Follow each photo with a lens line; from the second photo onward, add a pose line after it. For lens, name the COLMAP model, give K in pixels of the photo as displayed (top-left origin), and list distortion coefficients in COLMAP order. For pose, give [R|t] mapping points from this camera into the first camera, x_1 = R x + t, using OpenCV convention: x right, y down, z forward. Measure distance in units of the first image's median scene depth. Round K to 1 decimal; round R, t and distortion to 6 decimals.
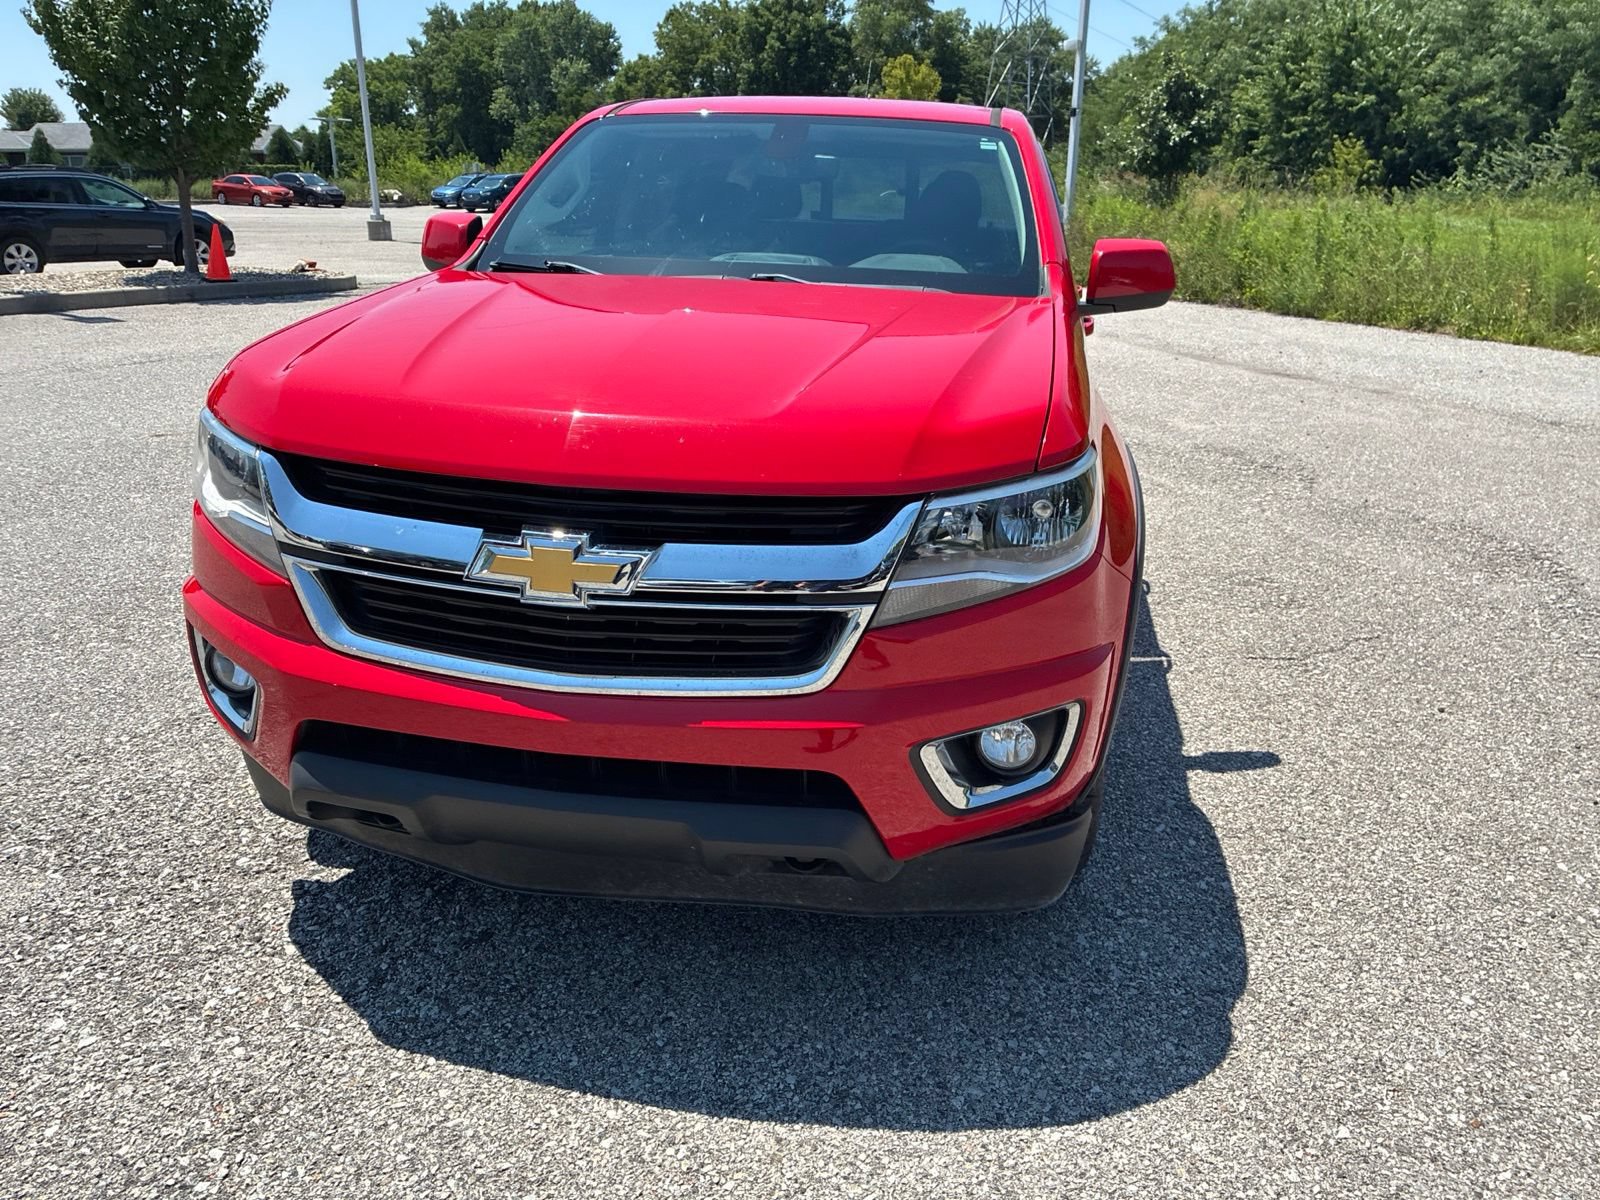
lens RADIAL K [[1216.3, 0, 818.6], [0, 1216.3, 615.6], [0, 0, 1]] dist [0.054420, -0.066546]
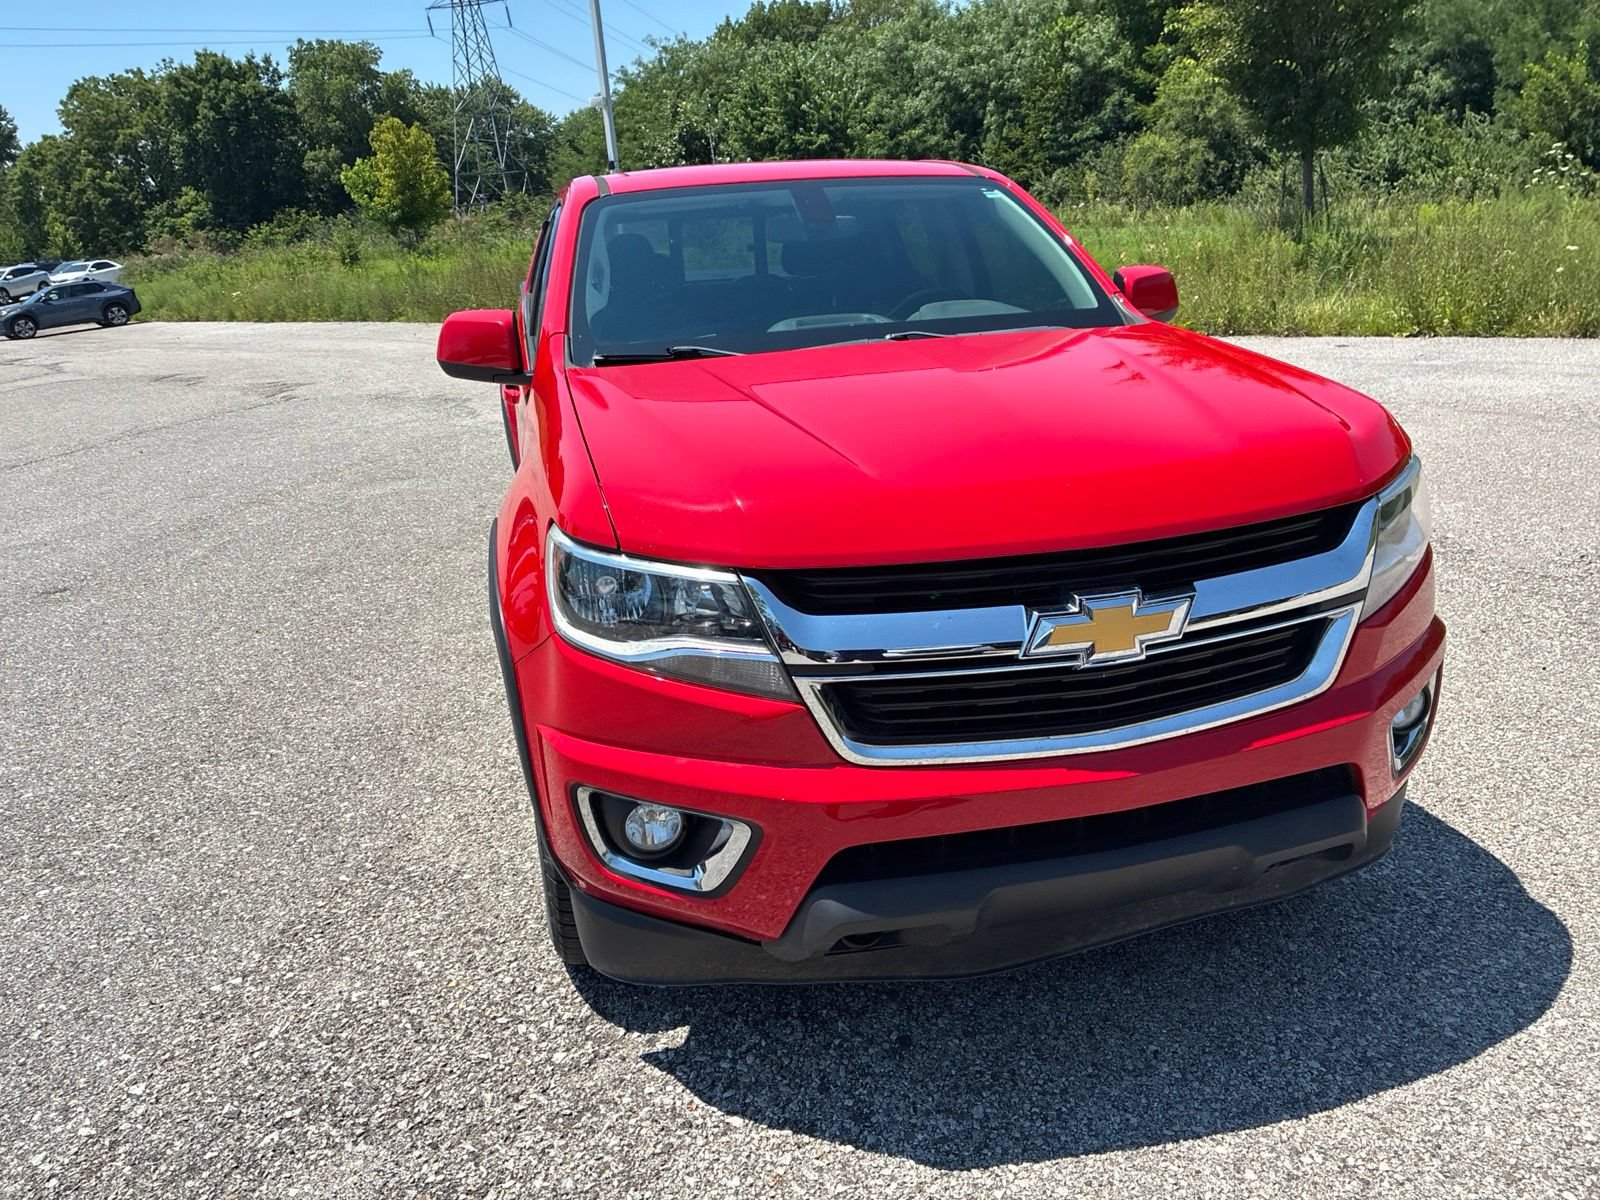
lens RADIAL K [[1216.3, 0, 817.8], [0, 1216.3, 591.8], [0, 0, 1]] dist [0.054420, -0.066546]
pose [[0.914183, -0.191741, 0.357079, -0.626722], [0.210619, 0.977463, -0.014351, -0.081244], [-0.346280, 0.088327, 0.933964, 0.111416]]
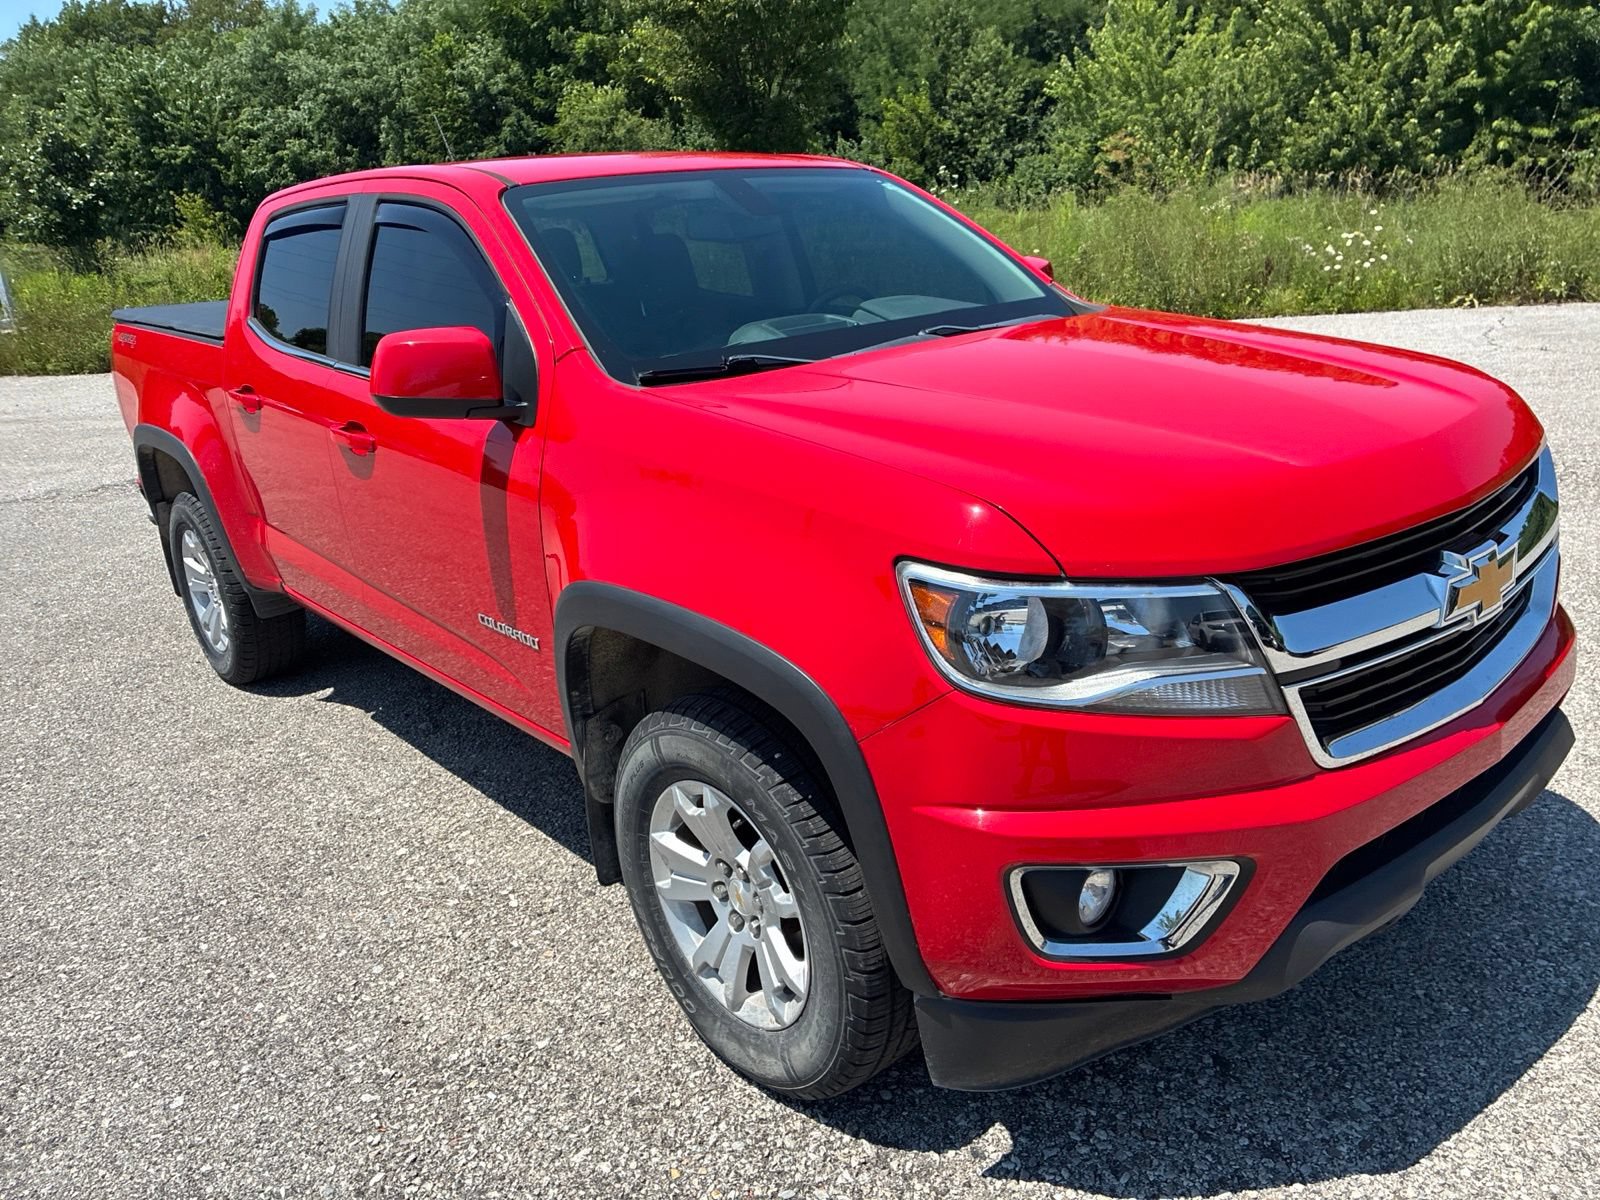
lens RADIAL K [[1221.3, 0, 813.5], [0, 1221.3, 588.9], [0, 0, 1]] dist [0.056811, -0.069650]
pose [[0.629102, -0.301116, 0.716631, -1.035711], [0.341103, 0.935356, 0.093579, -0.254788], [-0.698483, 0.185574, 0.691146, 0.538610]]
